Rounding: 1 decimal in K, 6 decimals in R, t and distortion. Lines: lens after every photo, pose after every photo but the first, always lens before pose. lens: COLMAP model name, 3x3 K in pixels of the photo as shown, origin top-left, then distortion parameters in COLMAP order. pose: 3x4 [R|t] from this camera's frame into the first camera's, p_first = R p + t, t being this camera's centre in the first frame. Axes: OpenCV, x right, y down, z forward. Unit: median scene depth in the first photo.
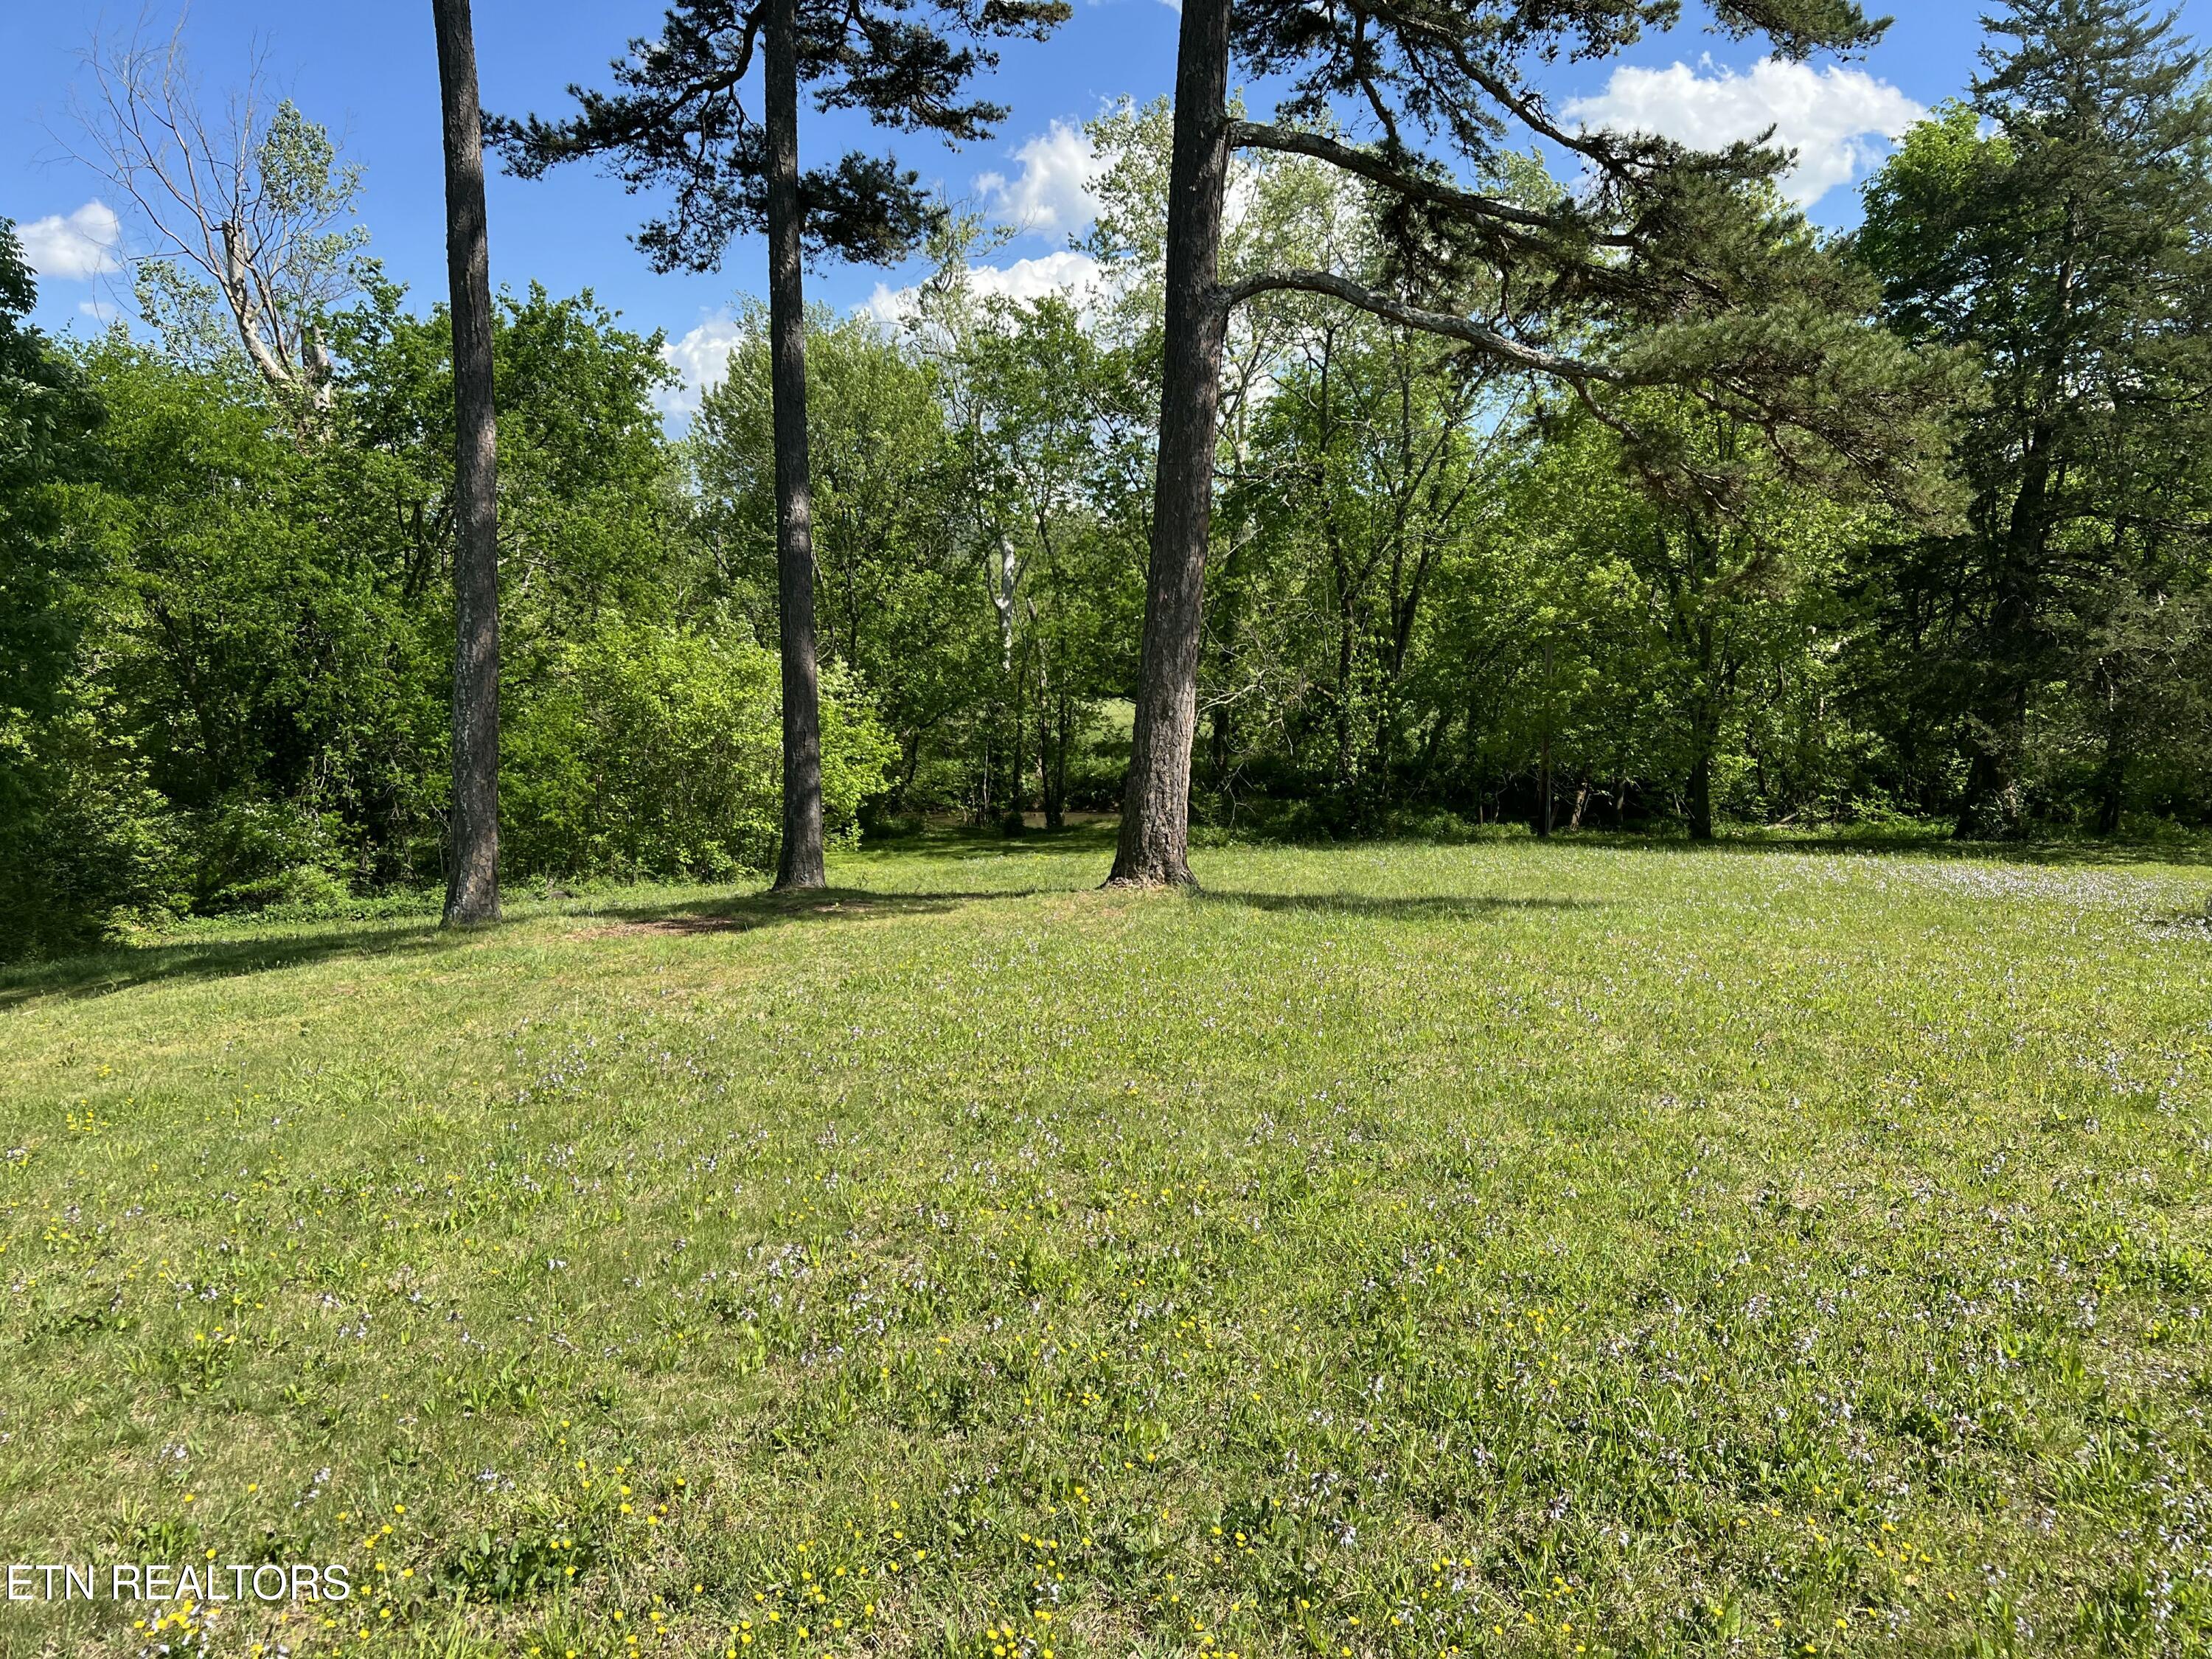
lens RADIAL K [[1654.7, 0, 1147.1], [0, 1654.7, 841.5], [0, 0, 1]] dist [0.046109, -0.047369]
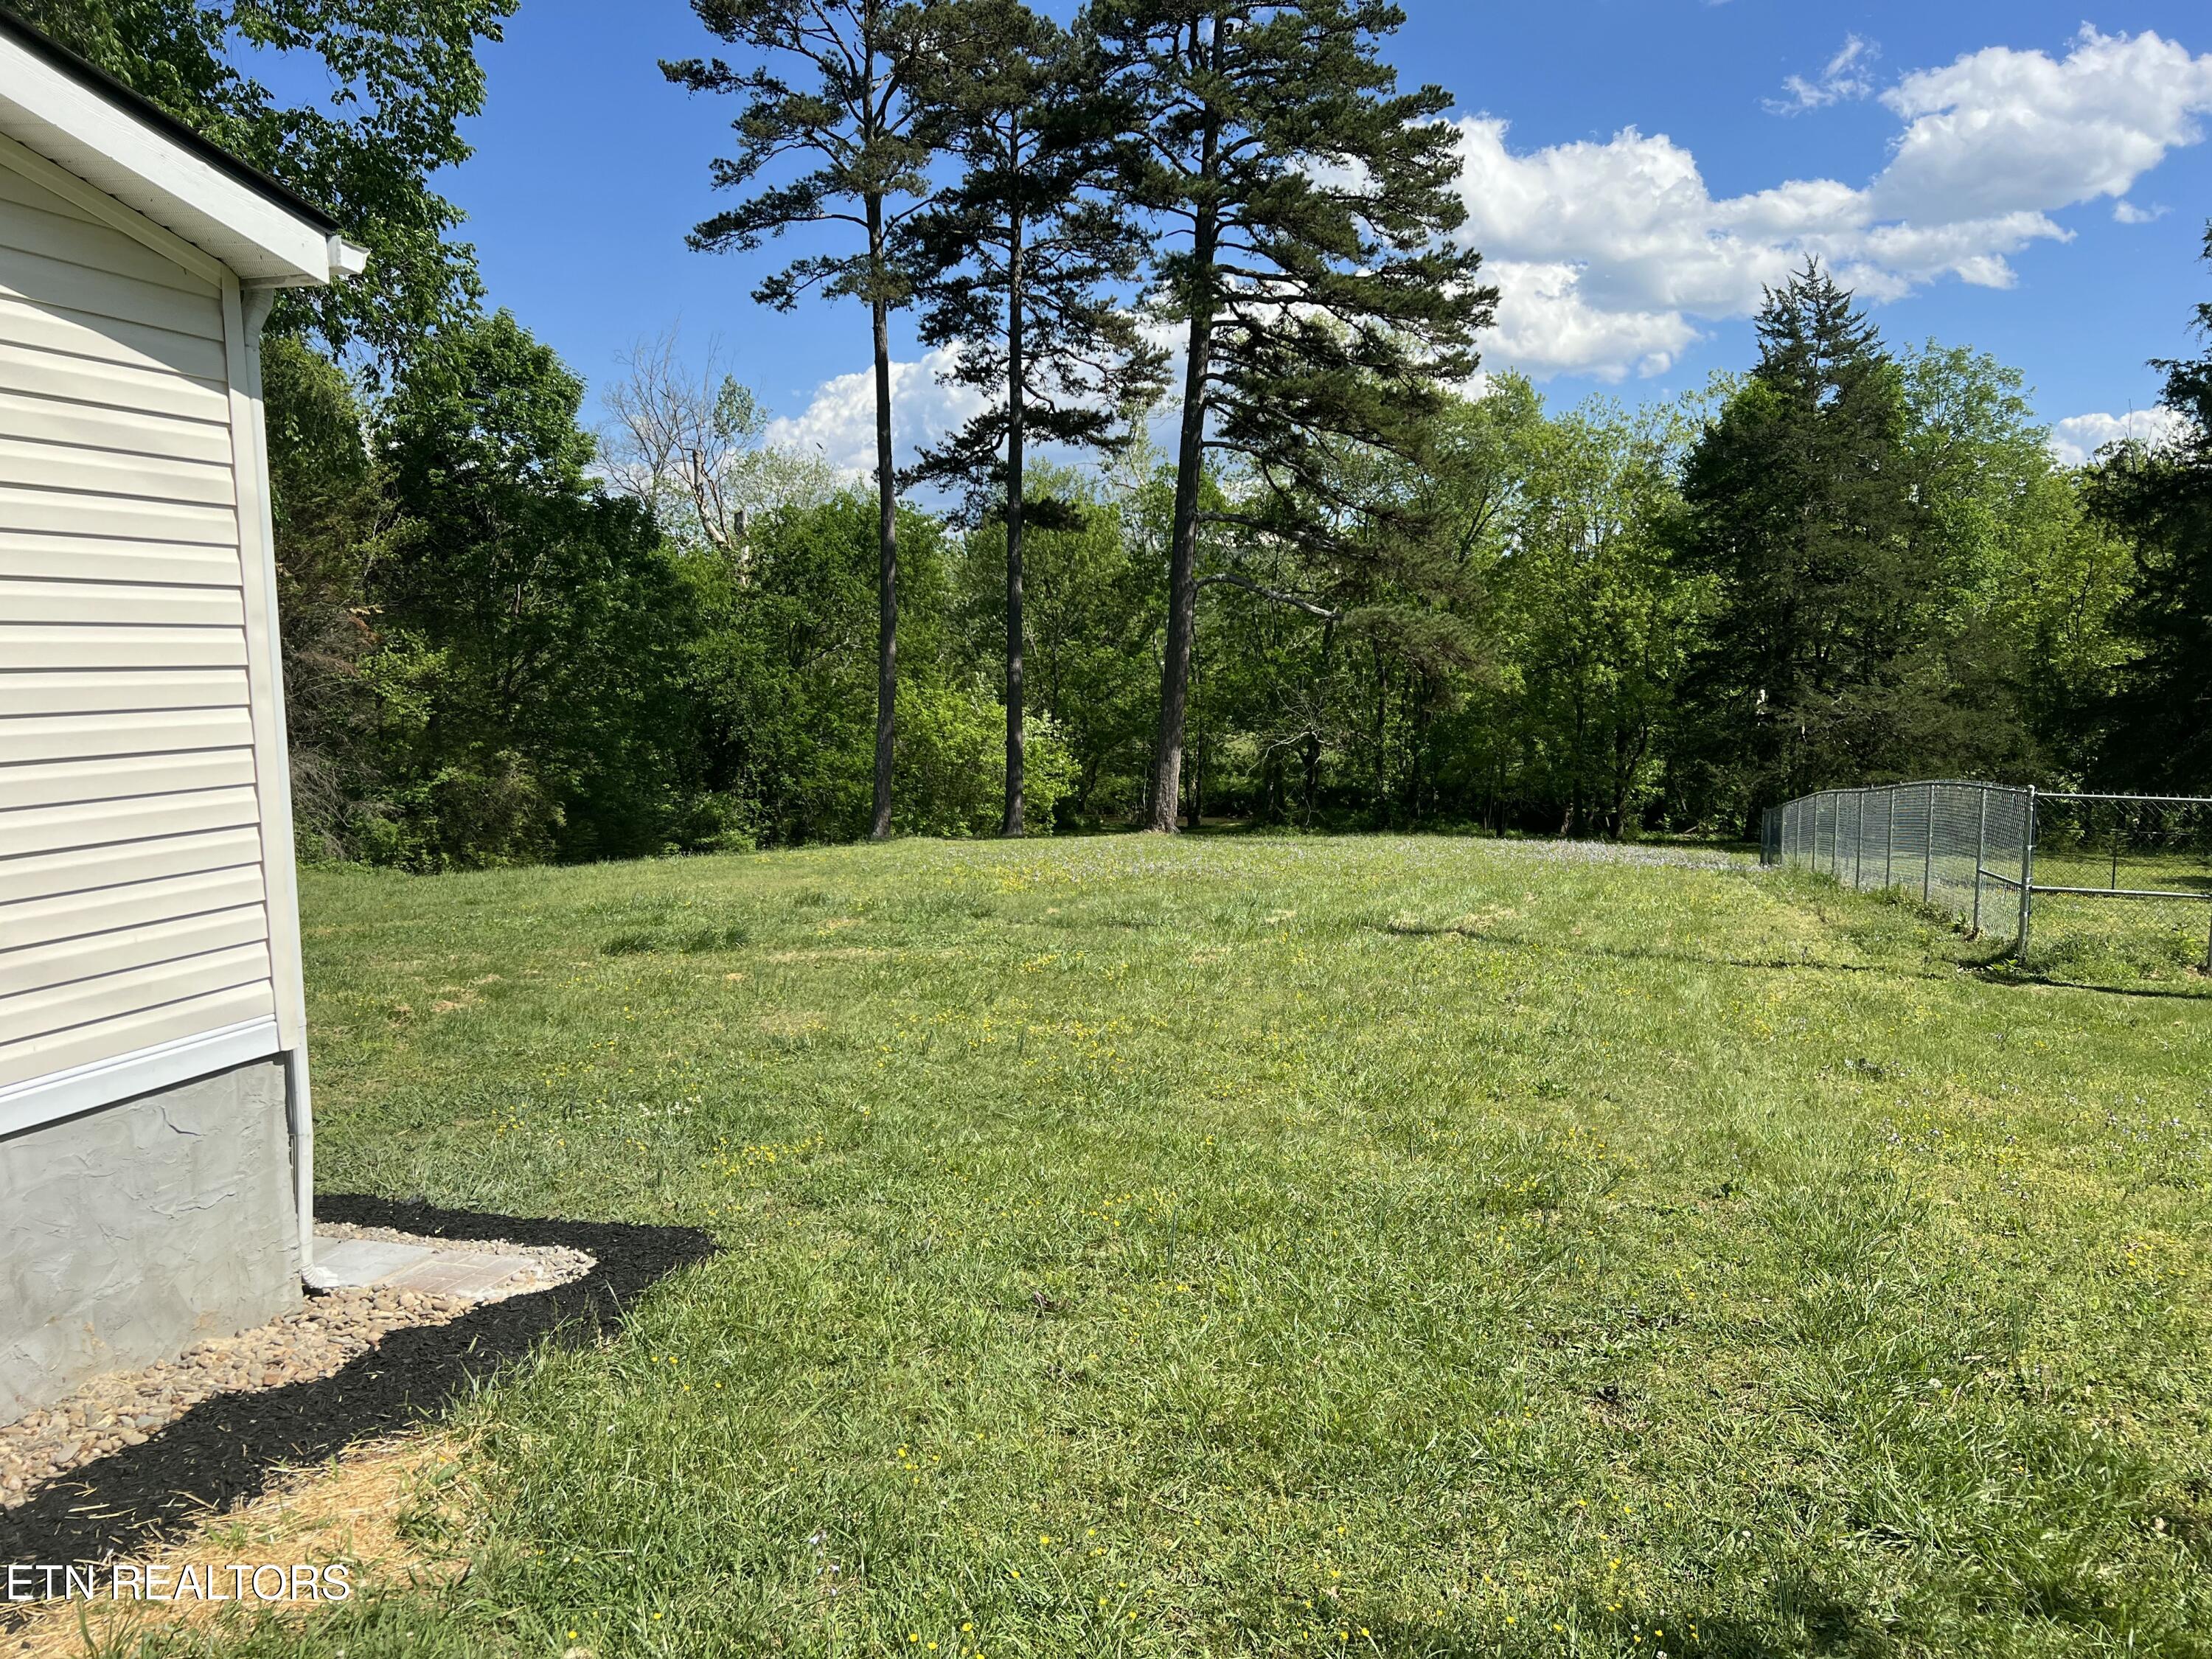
lens RADIAL K [[1654.7, 0, 1113.1], [0, 1654.7, 838.1], [0, 0, 1]] dist [0.046109, -0.047369]
pose [[0.988204, 0.027186, -0.150712, 0.130185], [-0.029089, 0.999522, -0.010437, 0.027084], [0.150356, 0.014698, 0.988523, -0.589667]]
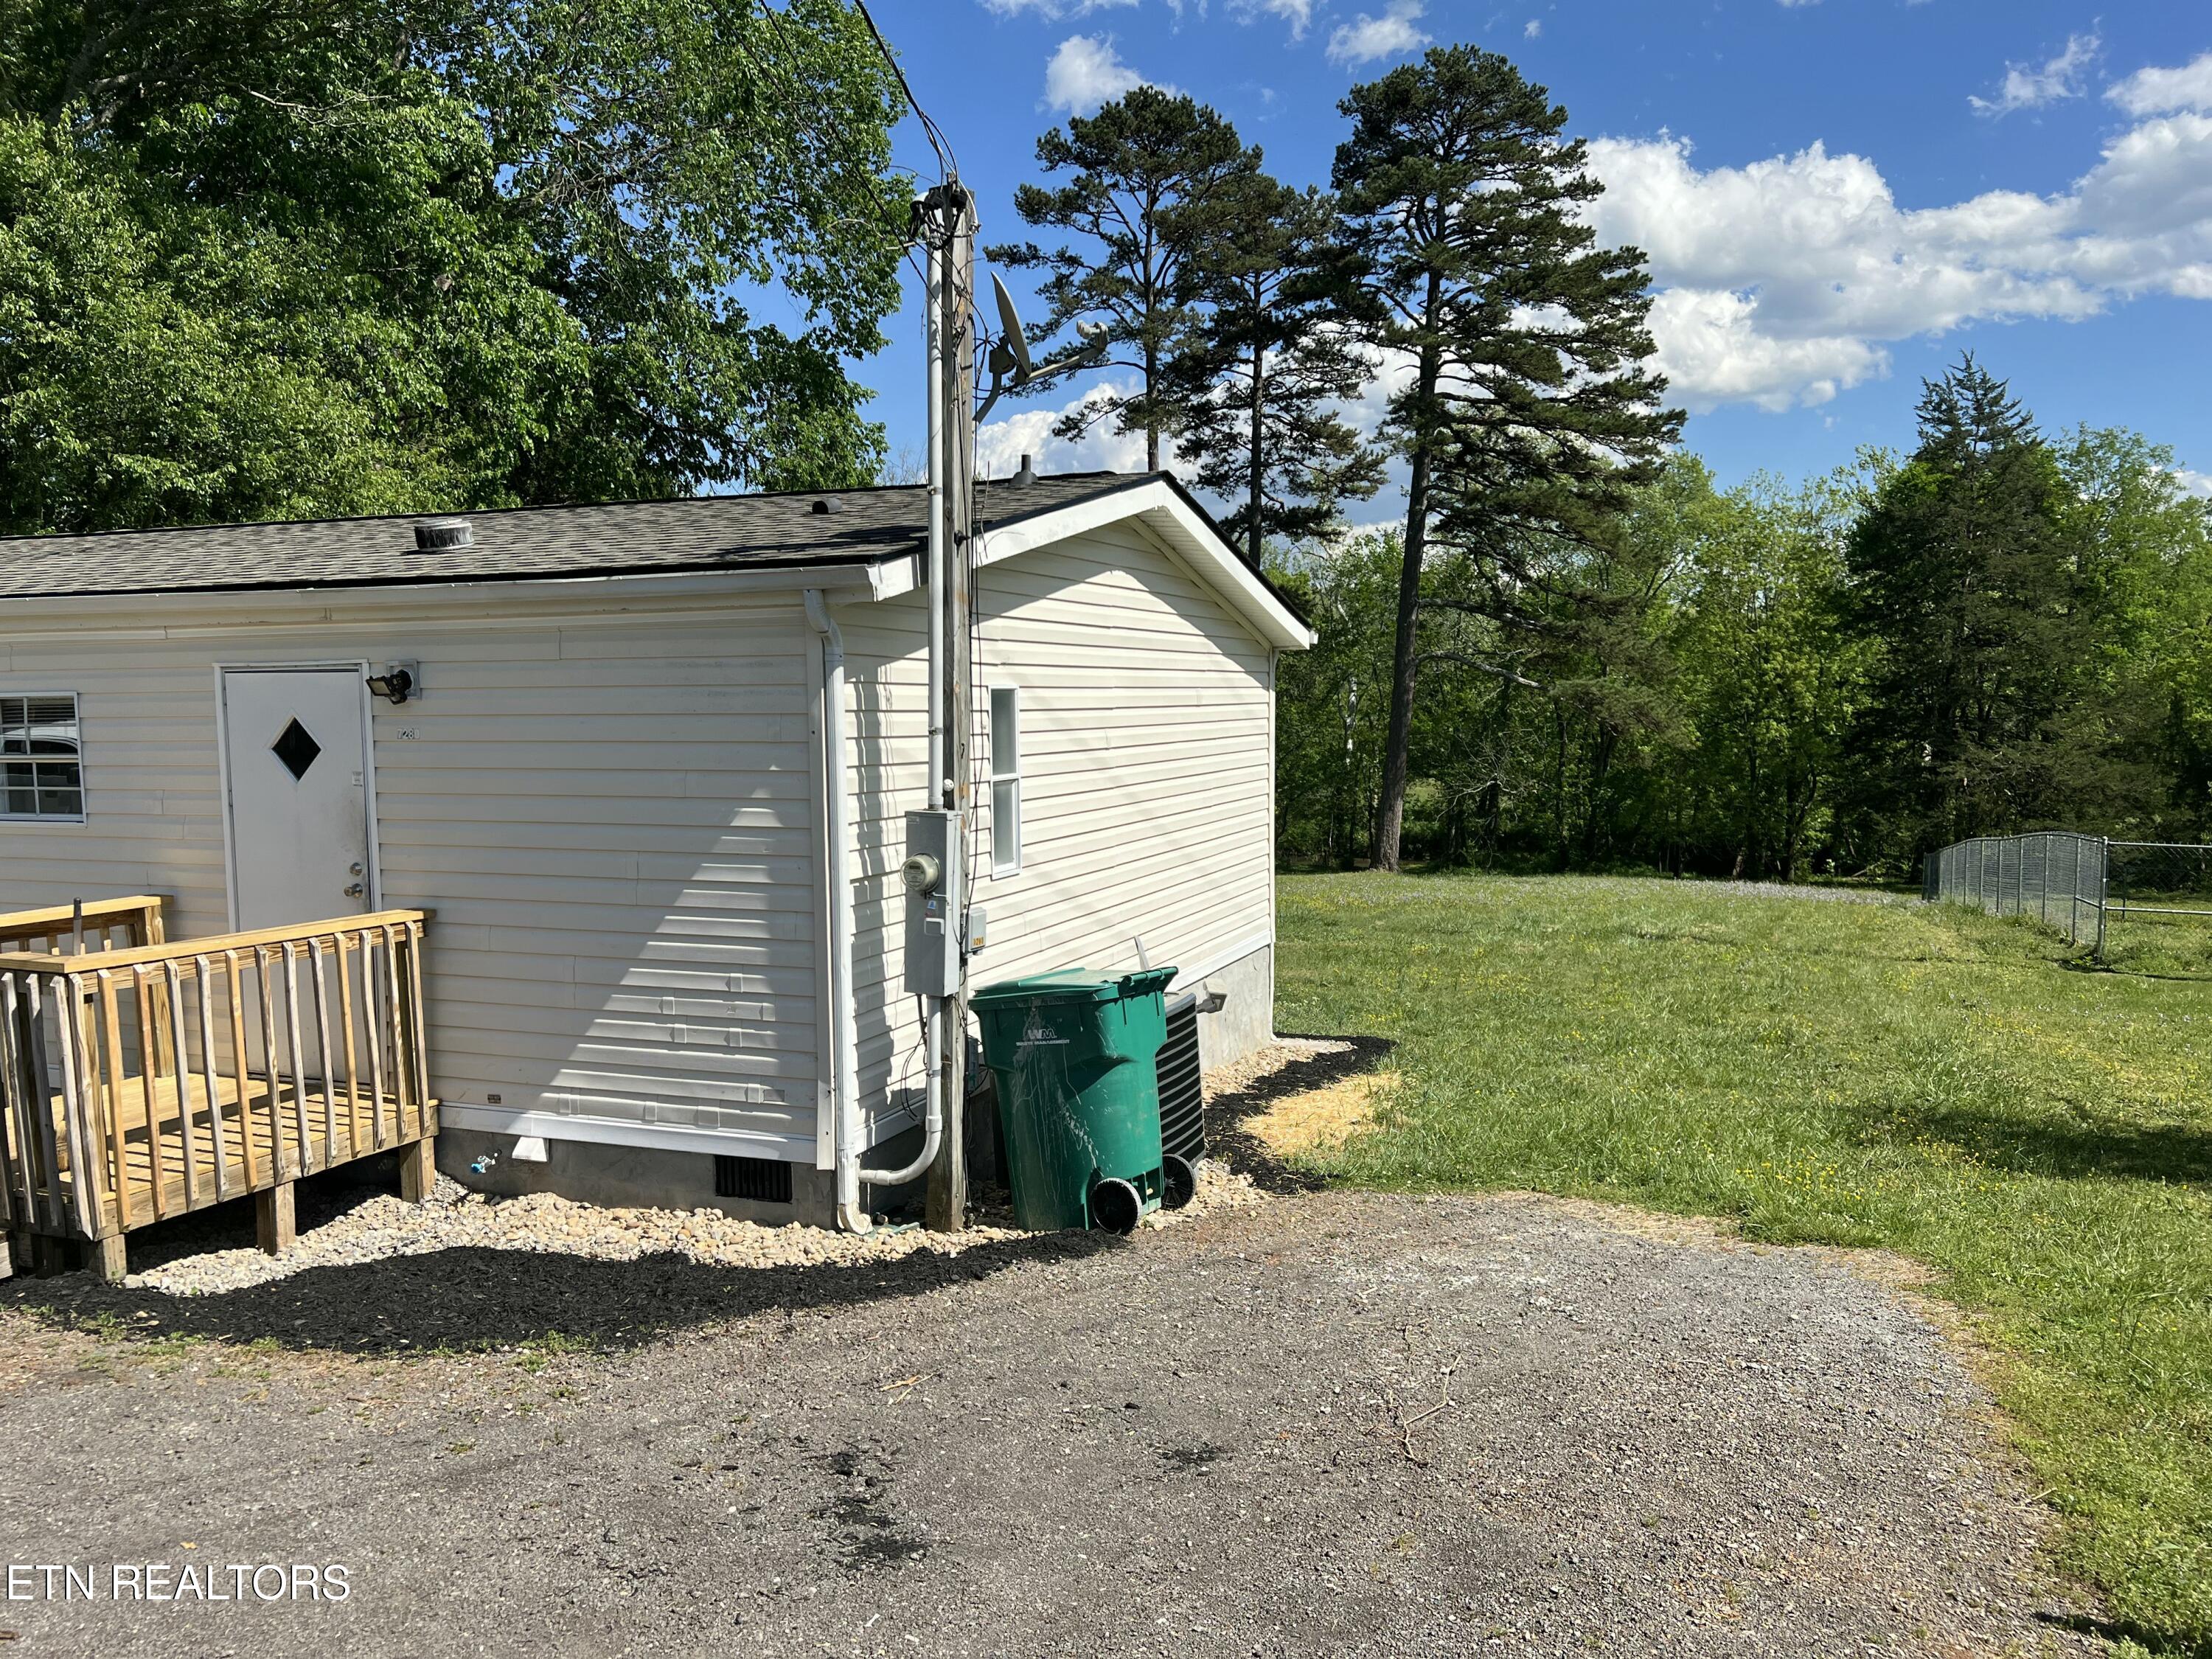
lens RADIAL K [[1654.7, 0, 1089.9], [0, 1654.7, 837.6], [0, 0, 1]] dist [0.046109, -0.047369]
pose [[0.968704, 0.026135, -0.246838, 0.092430], [-0.035440, 0.998816, -0.033329, 0.035357], [0.245674, 0.041034, 0.968484, -0.794644]]
